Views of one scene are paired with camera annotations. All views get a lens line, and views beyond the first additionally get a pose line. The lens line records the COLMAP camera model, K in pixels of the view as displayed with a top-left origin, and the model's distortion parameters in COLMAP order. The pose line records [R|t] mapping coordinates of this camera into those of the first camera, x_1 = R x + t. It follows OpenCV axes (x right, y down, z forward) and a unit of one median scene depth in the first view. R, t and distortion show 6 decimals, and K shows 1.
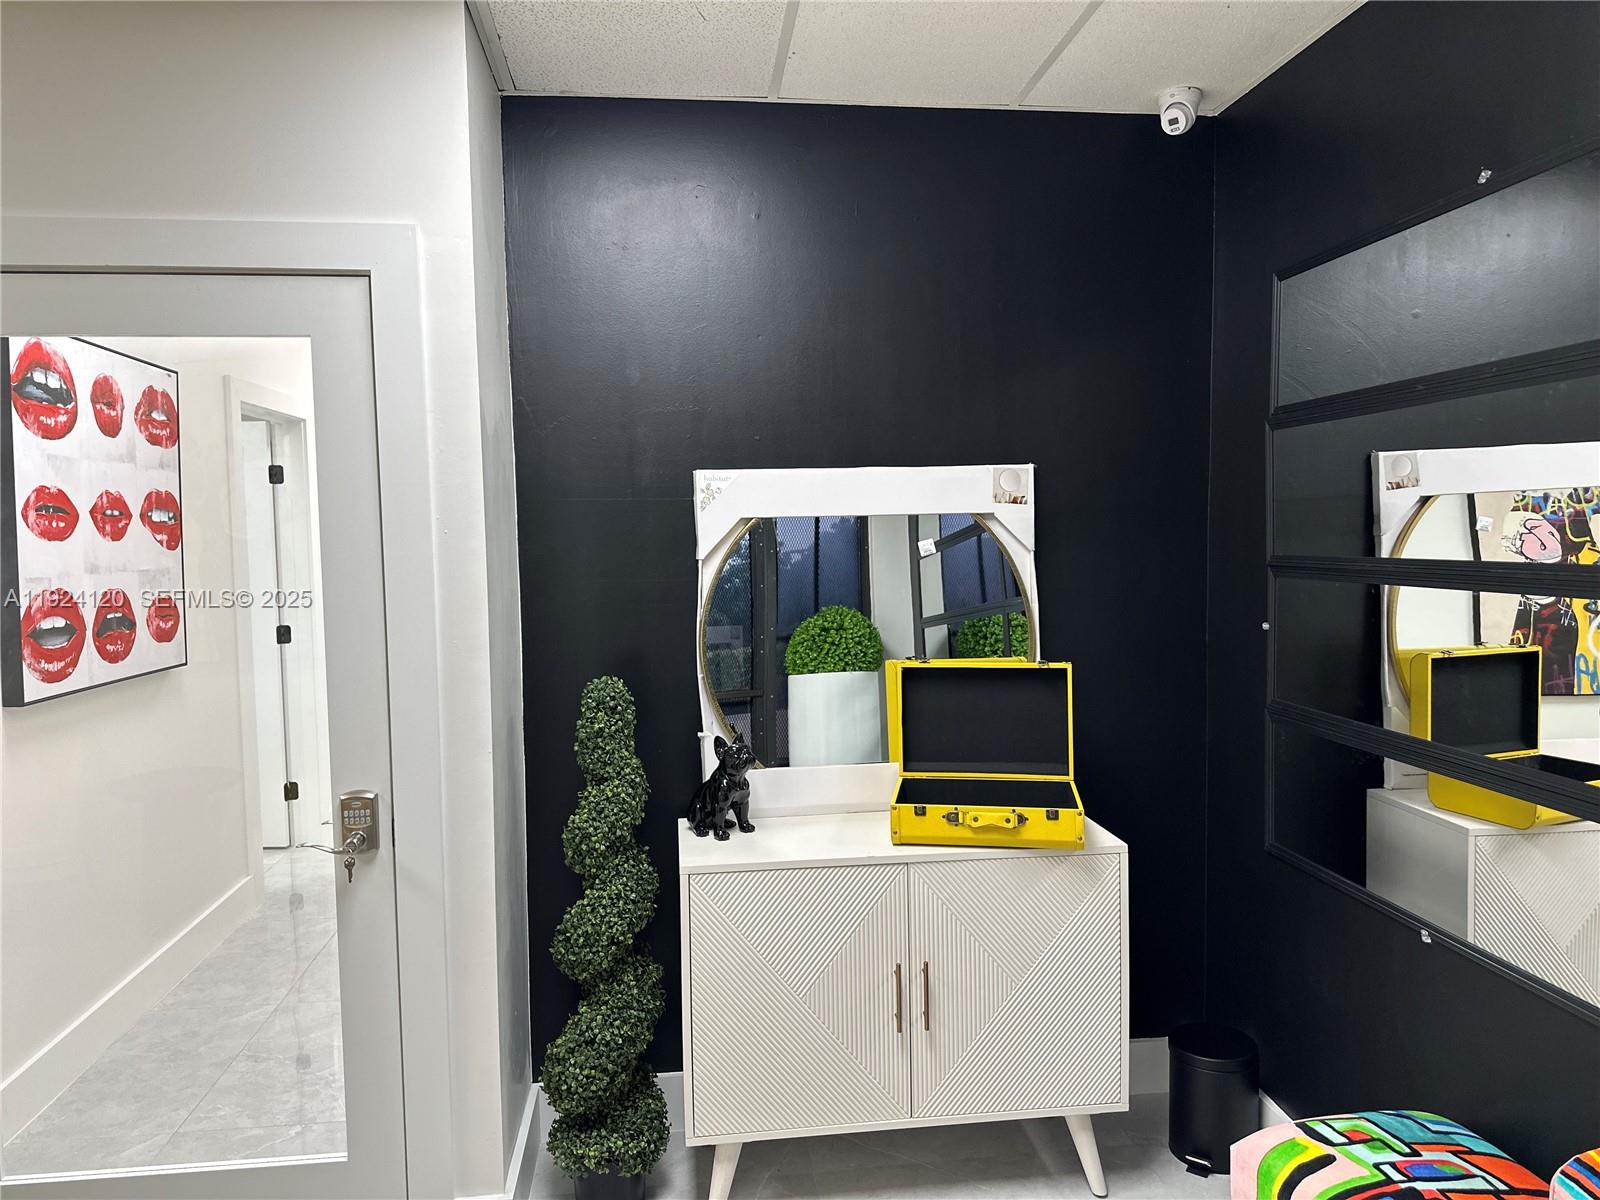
lens RADIAL K [[1138.6, 0, 800.3], [0, 1138.6, 605.4], [0, 0, 1]] dist [0.008038, -0.013094]
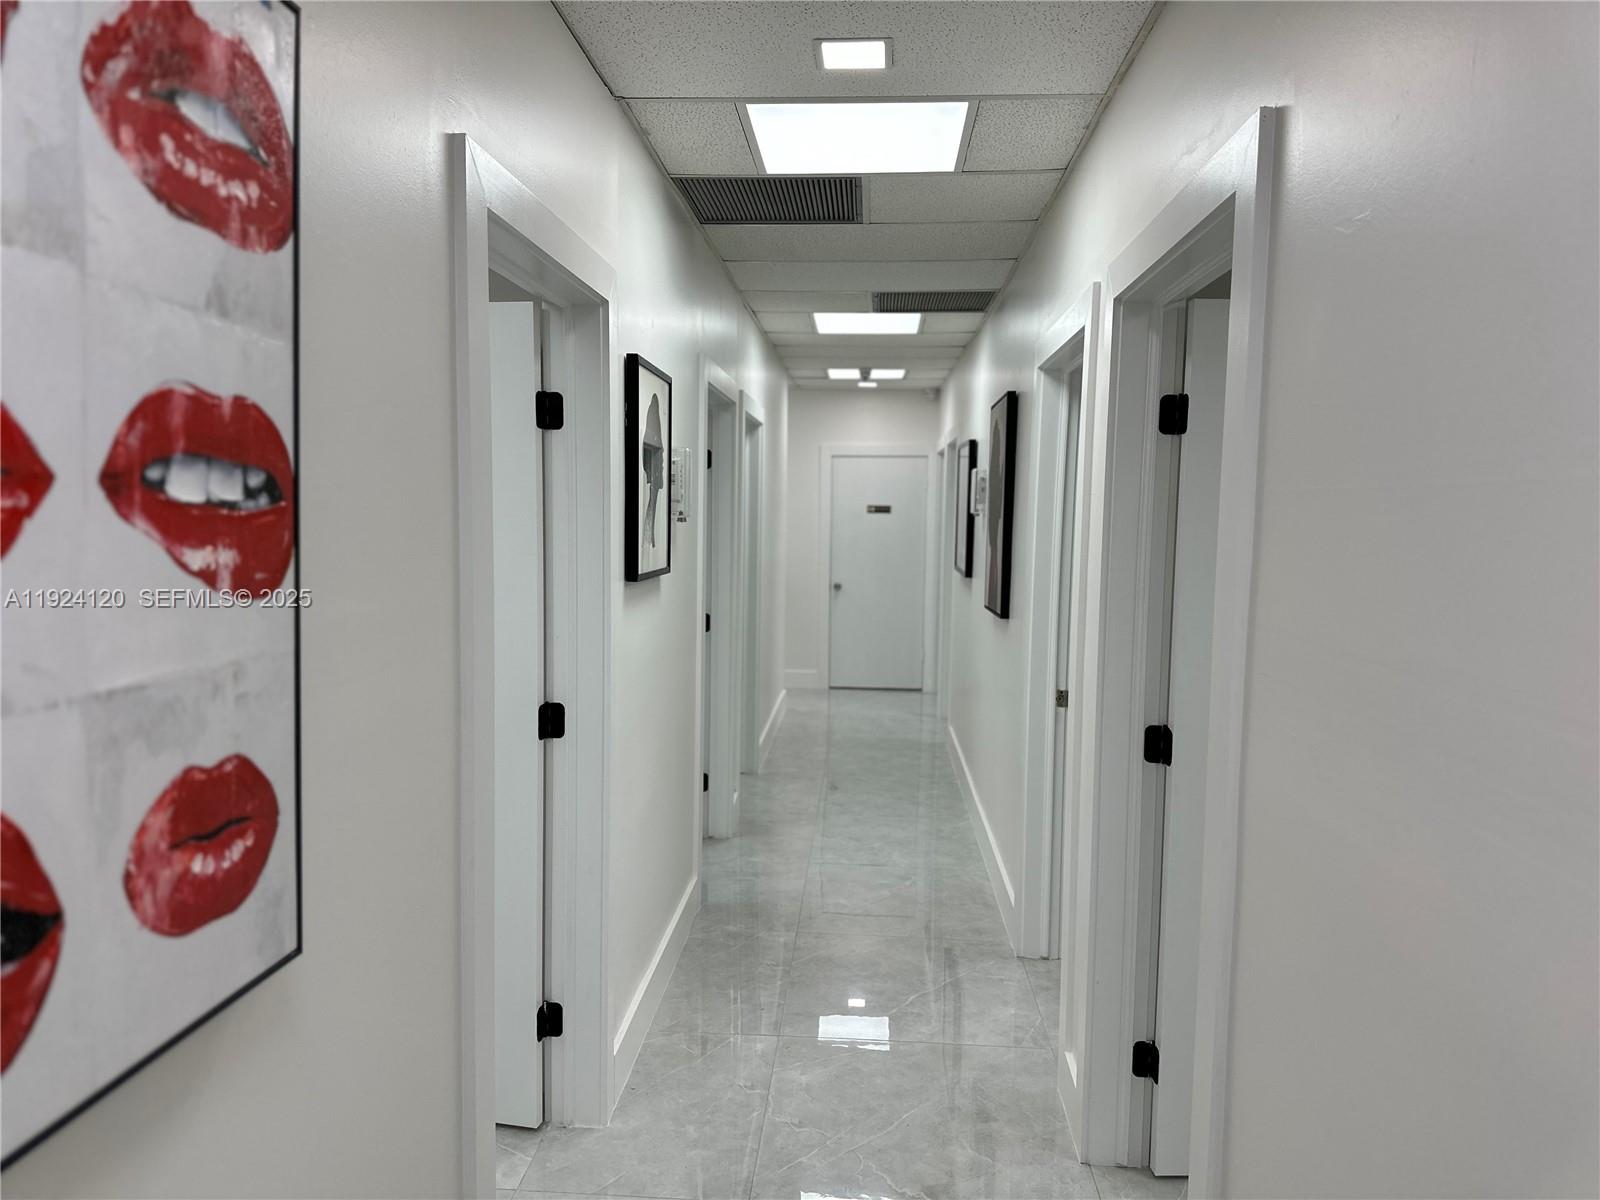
lens RADIAL K [[1138.6, 0, 798.5], [0, 1138.6, 596.2], [0, 0, 1]] dist [0.008038, -0.013094]
pose [[0.982240, 0.040372, -0.183234, -0.363268], [-0.039896, 0.999184, 0.006283, -0.057712], [0.183338, 0.001139, 0.983049, 0.745327]]
